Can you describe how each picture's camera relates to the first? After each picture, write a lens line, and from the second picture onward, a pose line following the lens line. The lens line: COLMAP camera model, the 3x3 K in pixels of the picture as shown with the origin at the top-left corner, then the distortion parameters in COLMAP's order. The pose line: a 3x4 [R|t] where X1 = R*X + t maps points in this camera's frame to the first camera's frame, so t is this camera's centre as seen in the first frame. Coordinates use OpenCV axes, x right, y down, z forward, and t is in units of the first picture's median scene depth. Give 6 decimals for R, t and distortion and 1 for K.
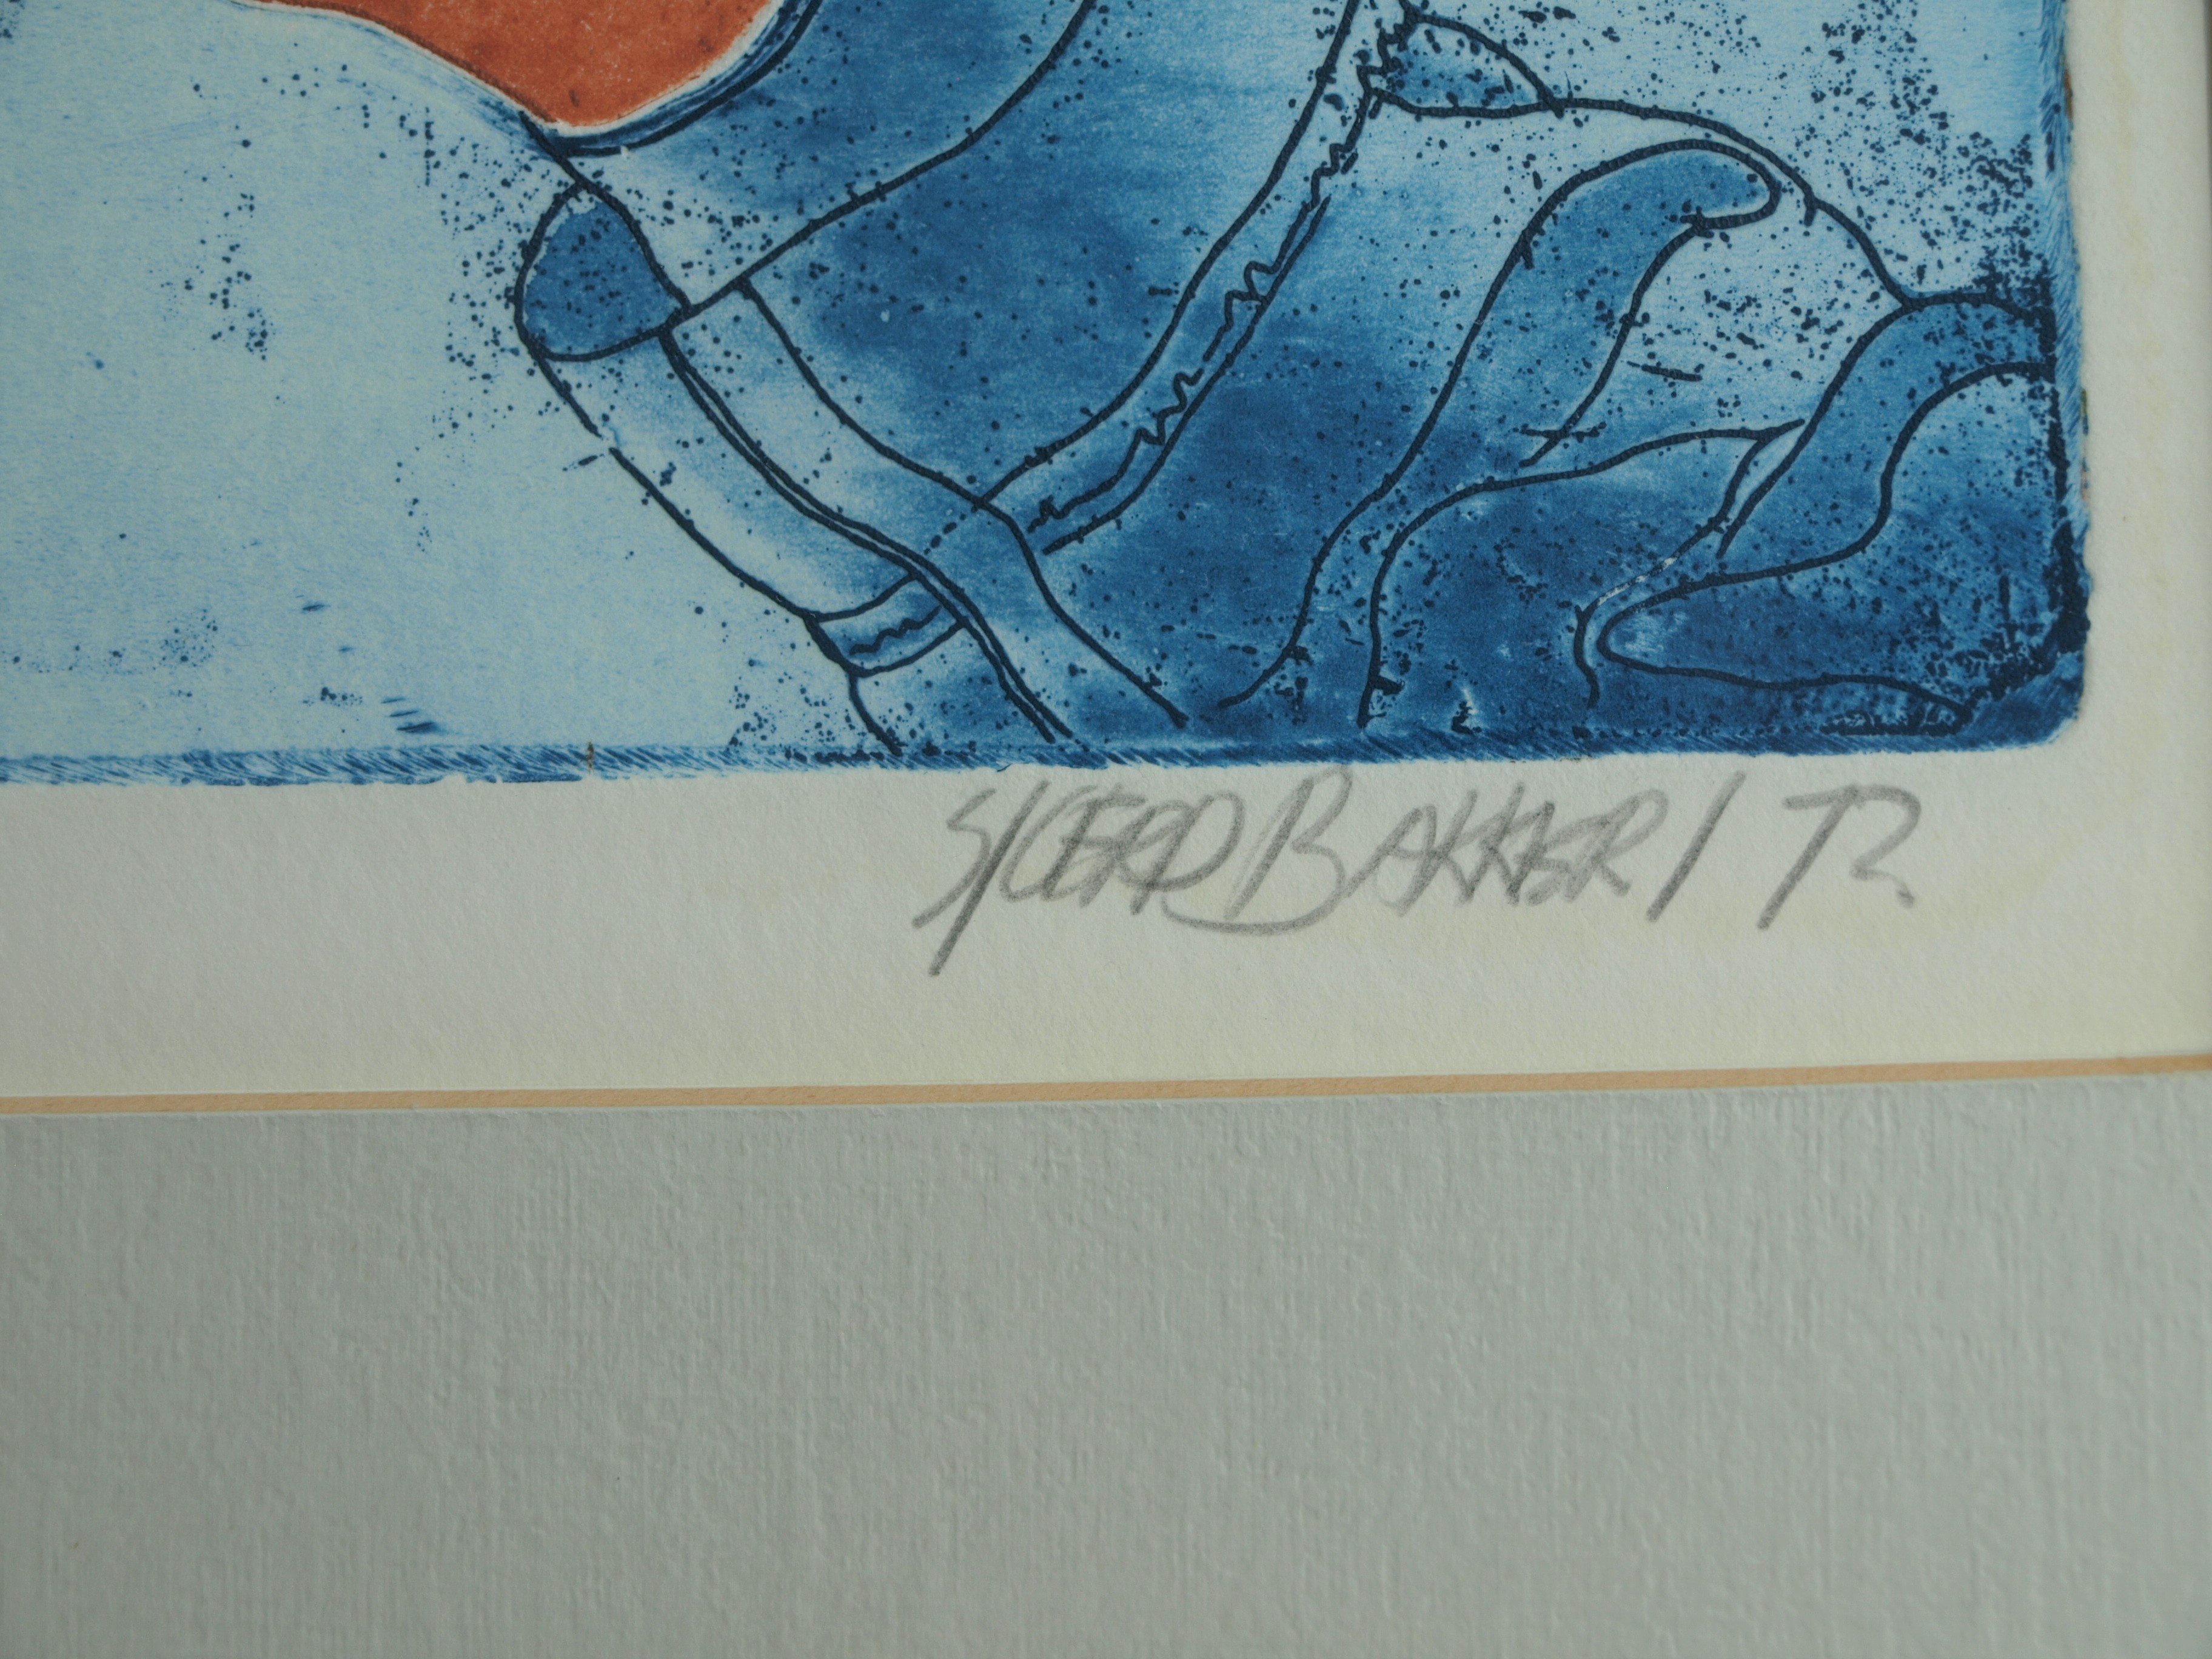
lens RADIAL K [[4807.4, 0, 1106.0], [0, 4807.4, 829.5], [0, 0, 1]] dist [-0.086349, 0.010547]
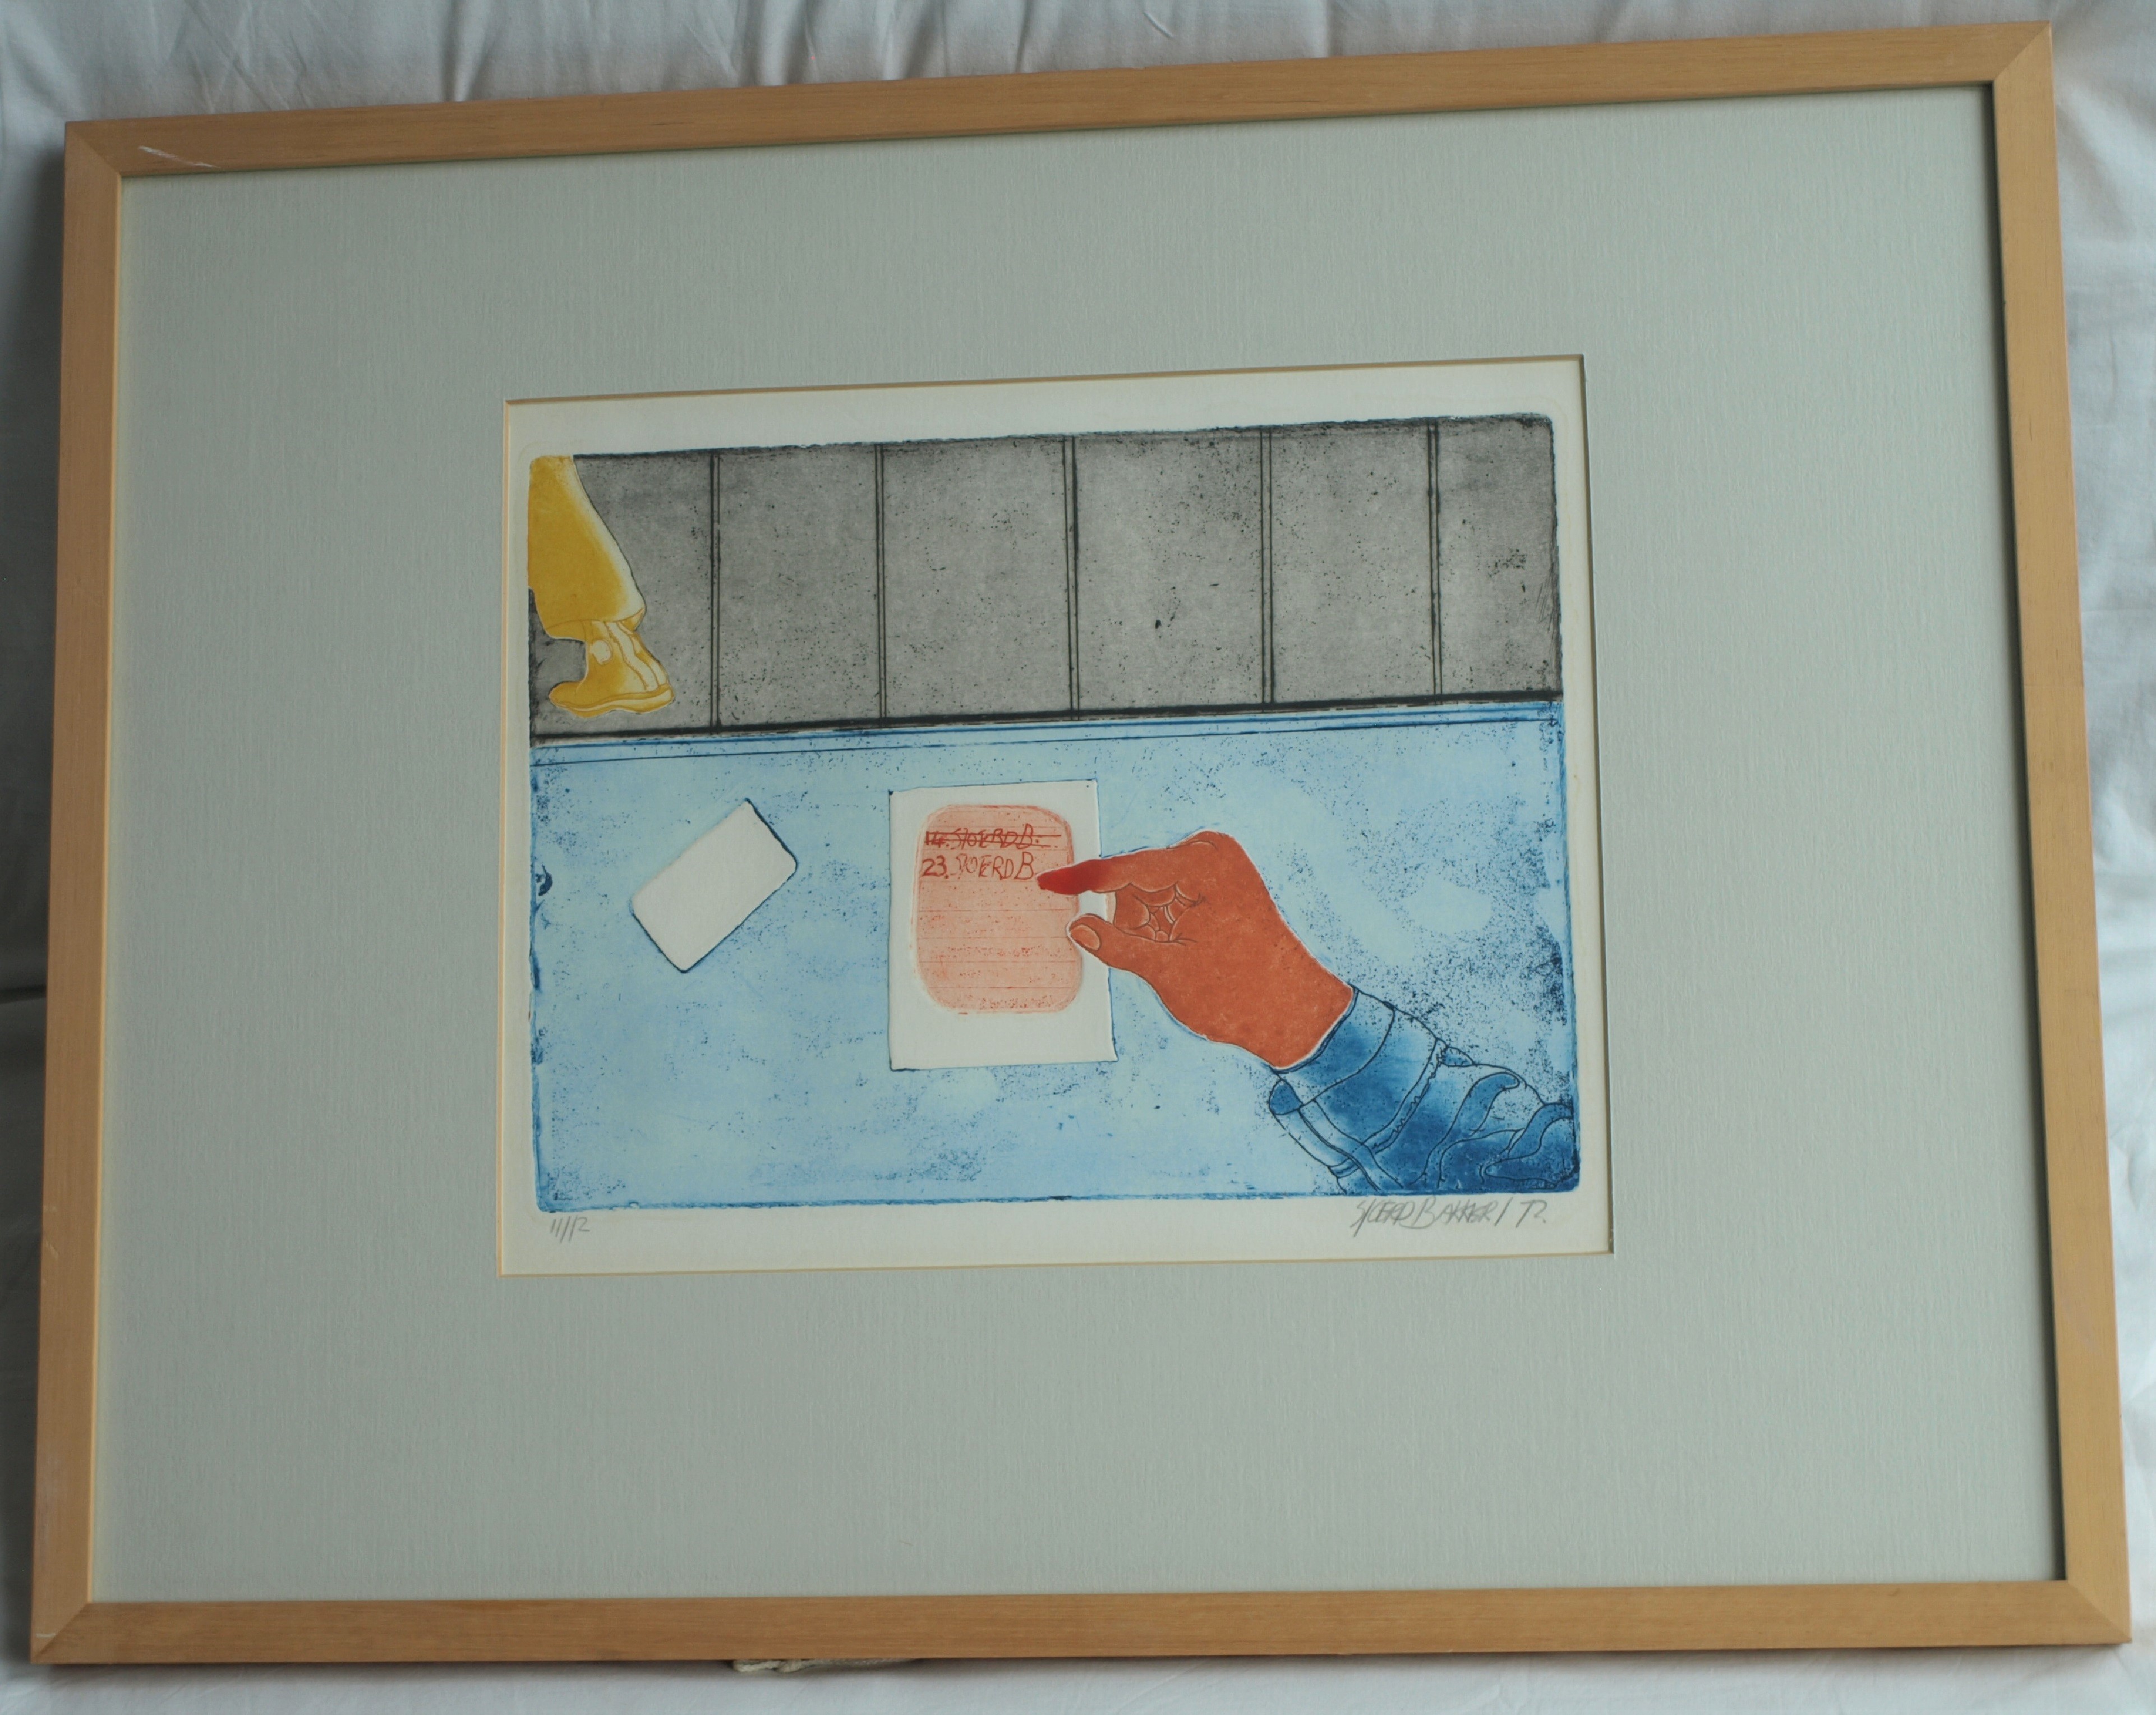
lens RADIAL K [[4810.0, 0, 976.2], [0, 4810.0, 860.0], [0, 0, 1]] dist [-0.028803, -0.329580]
pose [[0.998735, -0.003804, -0.050135, -0.177267], [-0.000247, 0.996752, -0.080536, 0.042112], [0.050279, 0.080446, 0.995490, -4.090297]]
